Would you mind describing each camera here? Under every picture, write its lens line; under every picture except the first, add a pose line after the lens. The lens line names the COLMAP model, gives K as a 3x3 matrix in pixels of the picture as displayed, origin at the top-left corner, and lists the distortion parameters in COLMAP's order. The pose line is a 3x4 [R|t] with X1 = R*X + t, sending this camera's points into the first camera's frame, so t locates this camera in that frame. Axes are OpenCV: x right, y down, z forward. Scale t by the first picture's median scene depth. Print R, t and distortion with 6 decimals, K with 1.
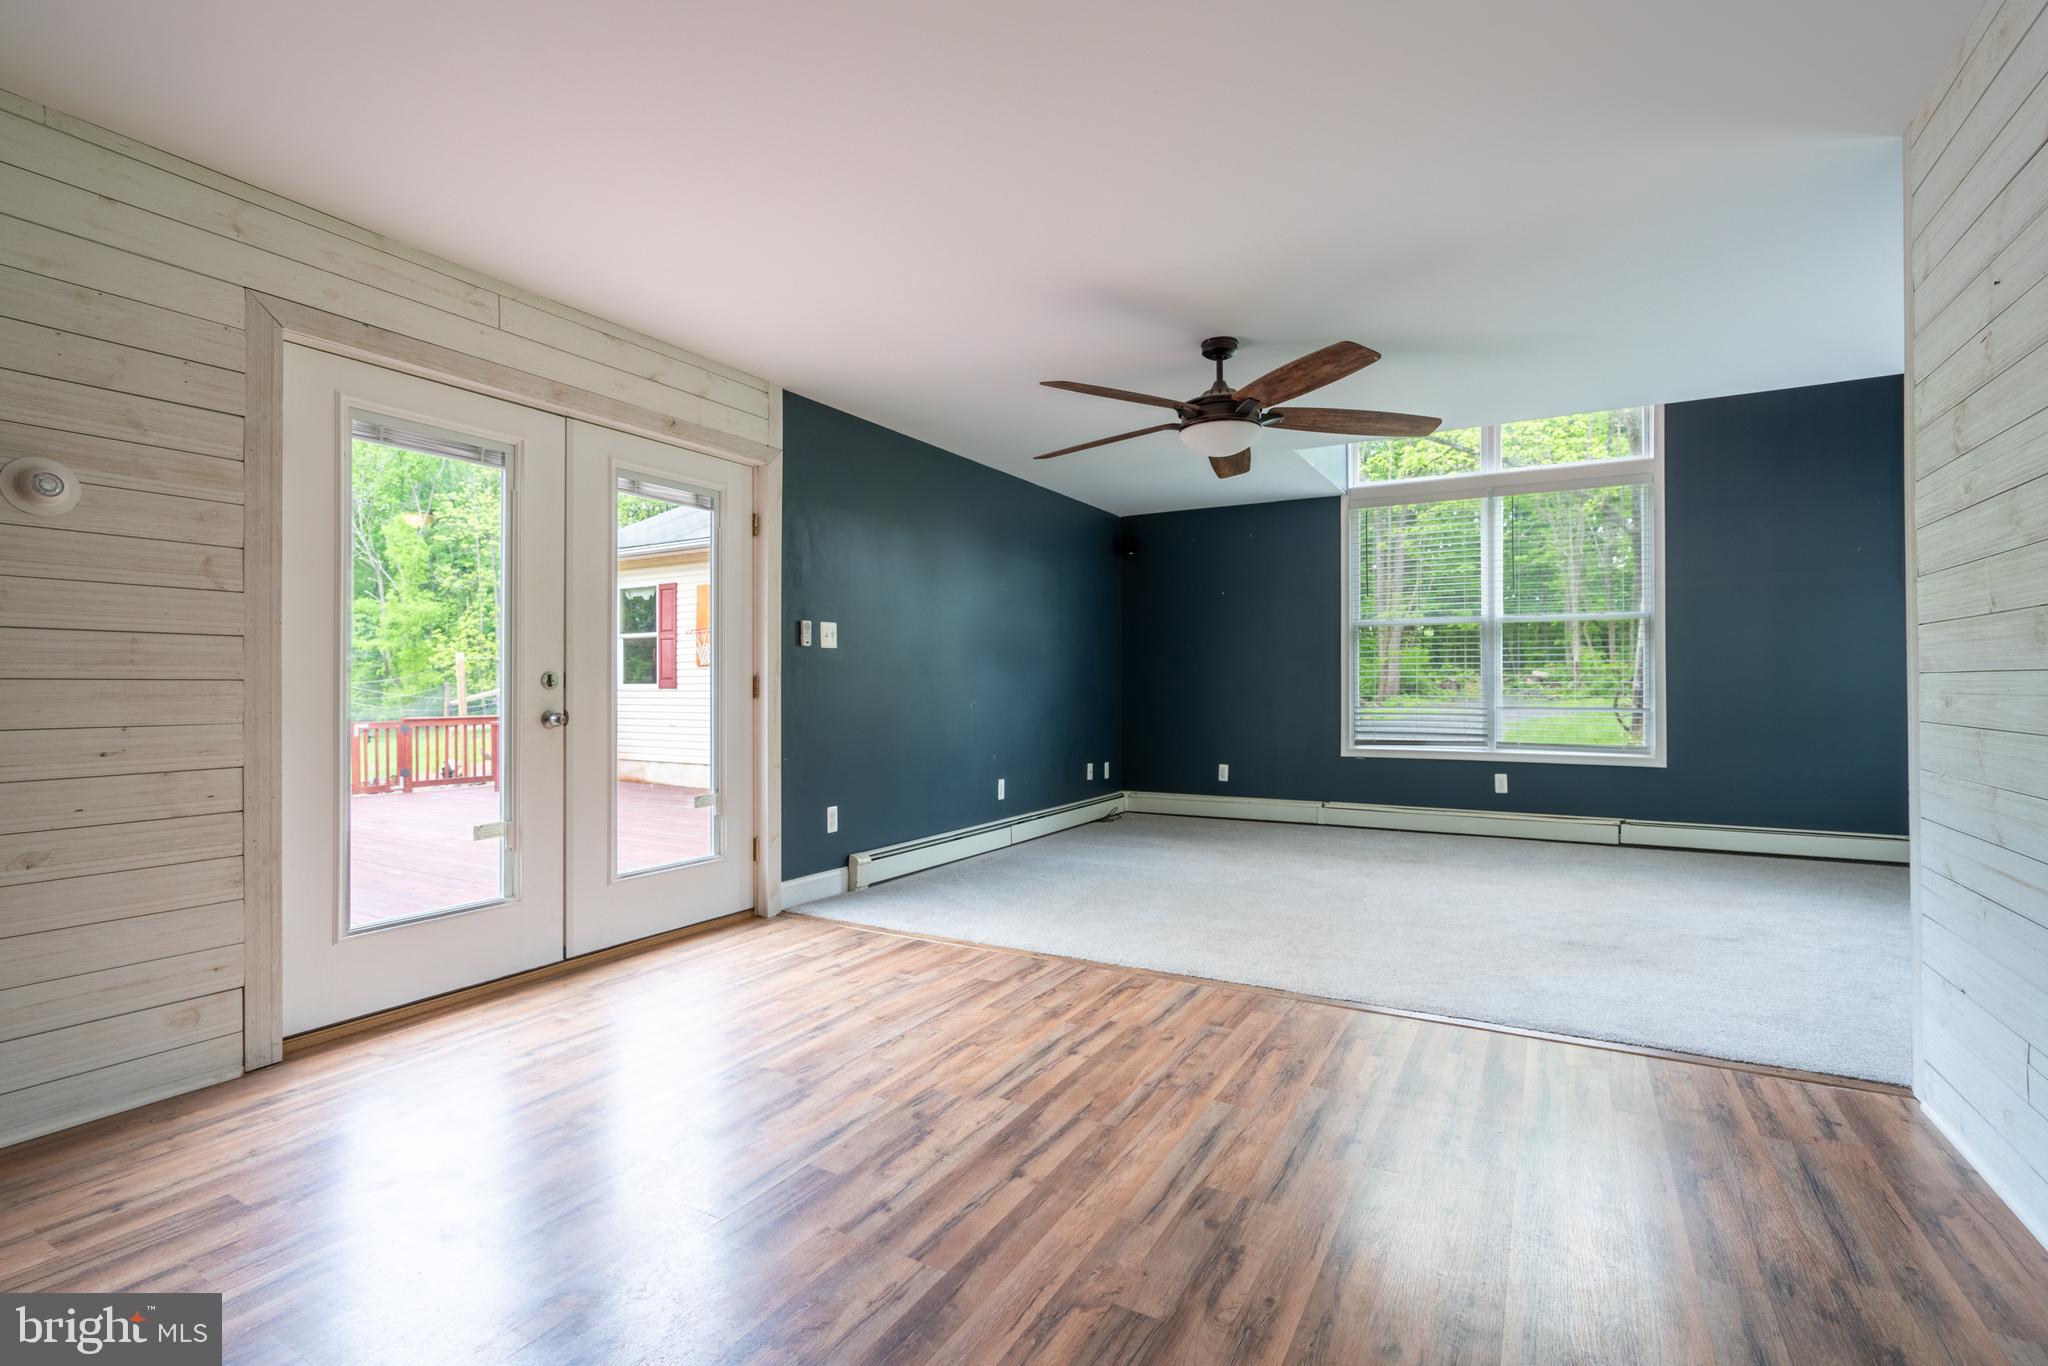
lens RADIAL K [[929.7, 0, 1016.7], [0, 929.7, 679.1], [0, 0, 1]] dist [-0.010830, 0.003365]
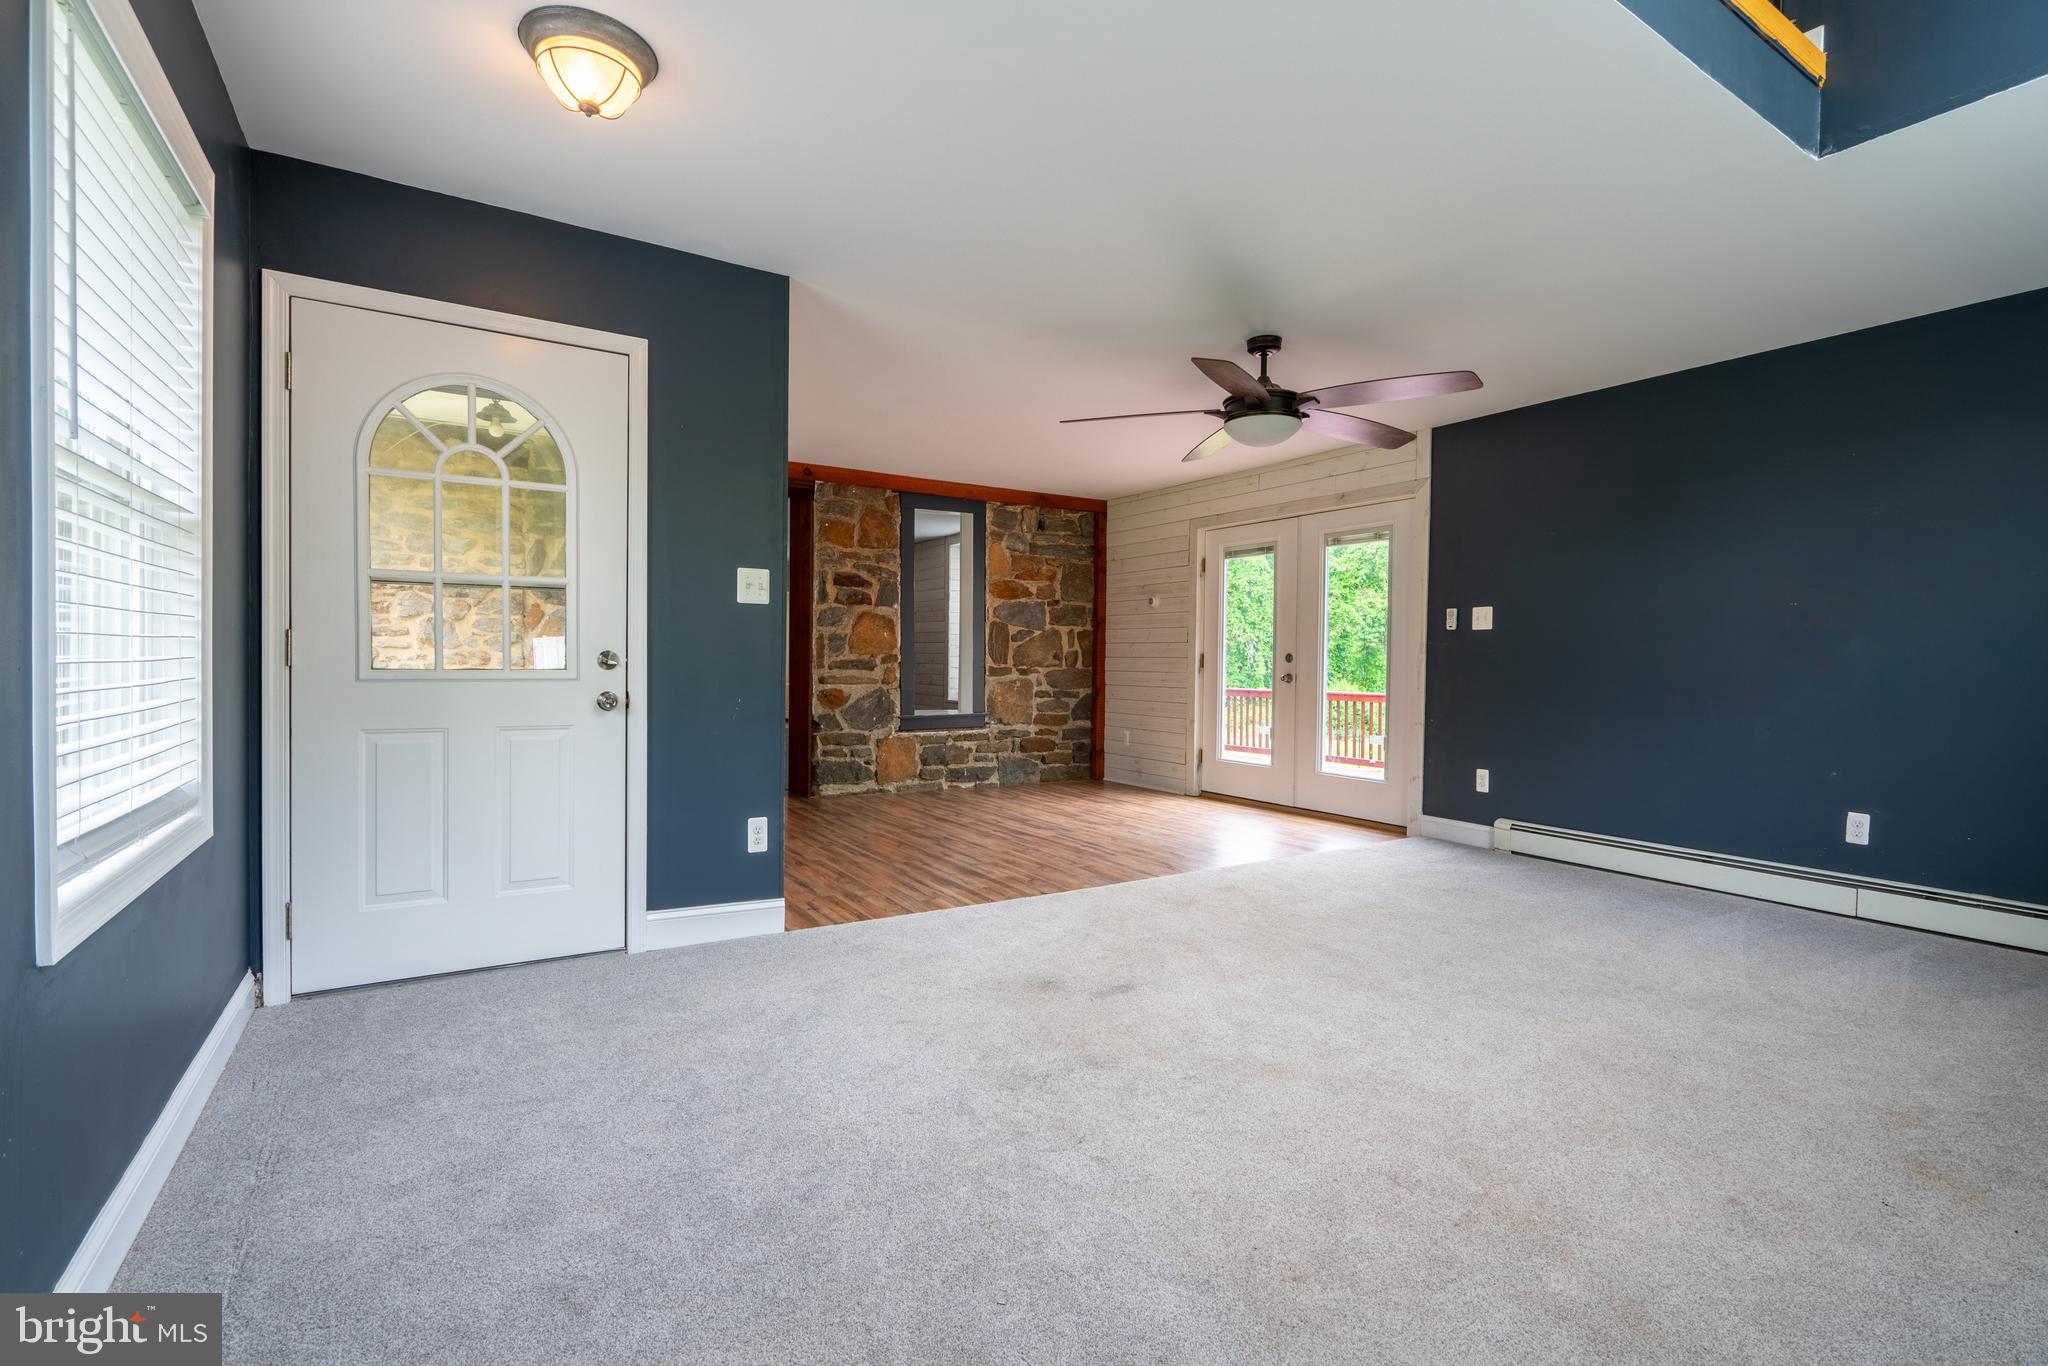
lens RADIAL K [[929.7, 0, 1009.5], [0, 929.7, 683.1], [0, 0, 1]] dist [-0.010830, 0.003365]
pose [[-0.474286, 0.021037, -0.880120, 1.290714], [-0.002385, 0.999680, 0.025180, 0.005630], [0.880368, 0.014042, -0.474084, 1.240354]]
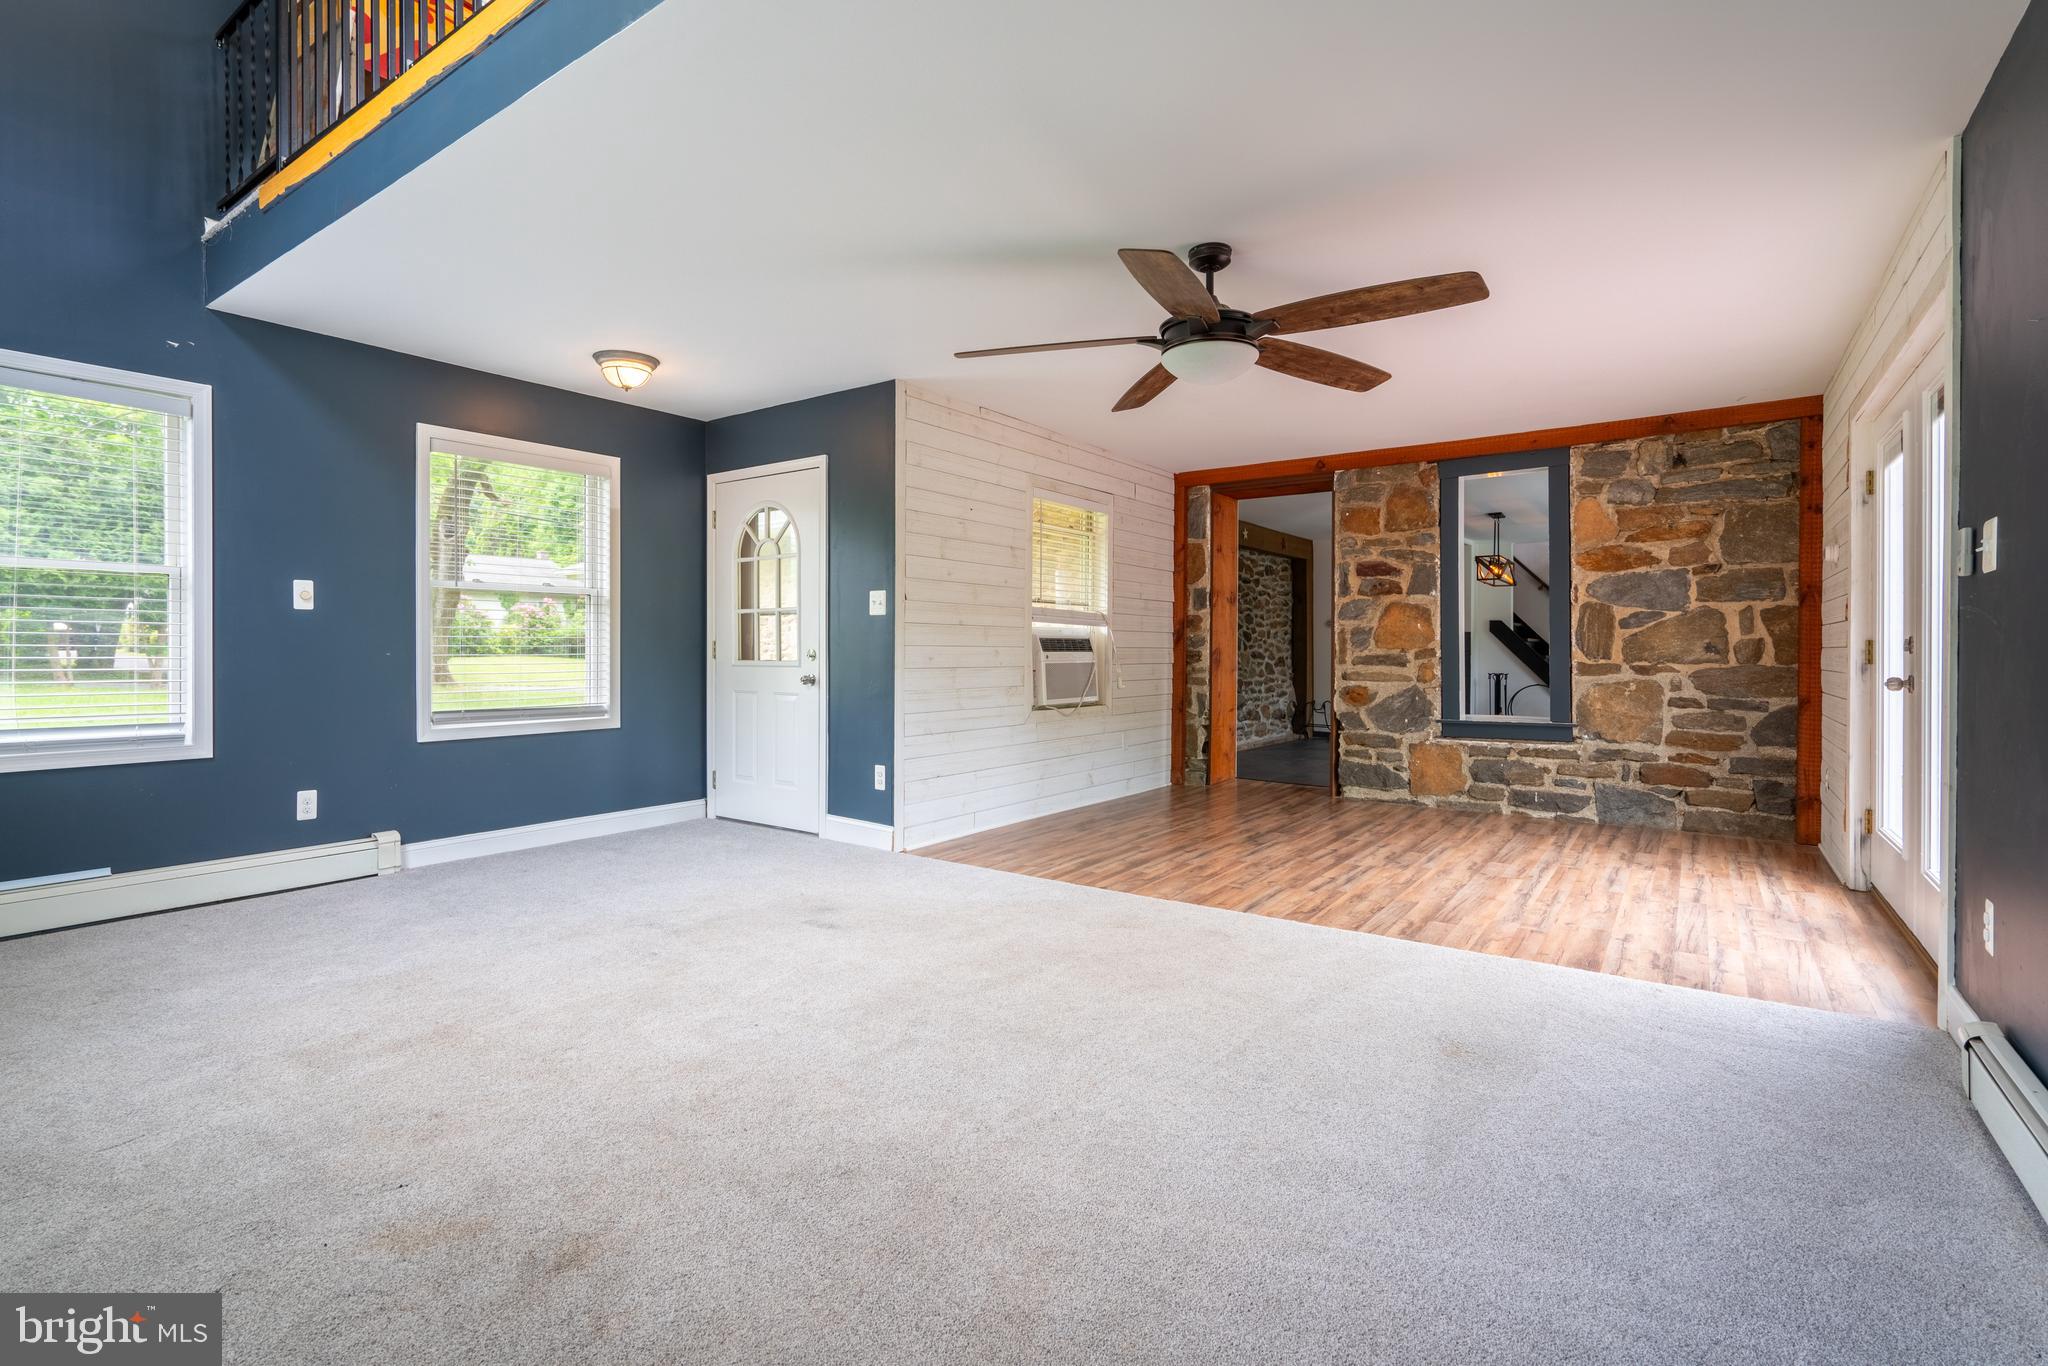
lens RADIAL K [[929.7, 0, 1013.2], [0, 929.7, 661.6], [0, 0, 1]] dist [-0.010830, 0.003365]
pose [[-0.994432, 0.001329, 0.105369, 0.306371], [0.001561, 0.999997, 0.002118, 0.014171], [-0.105366, 0.002271, -0.994431, 1.849067]]
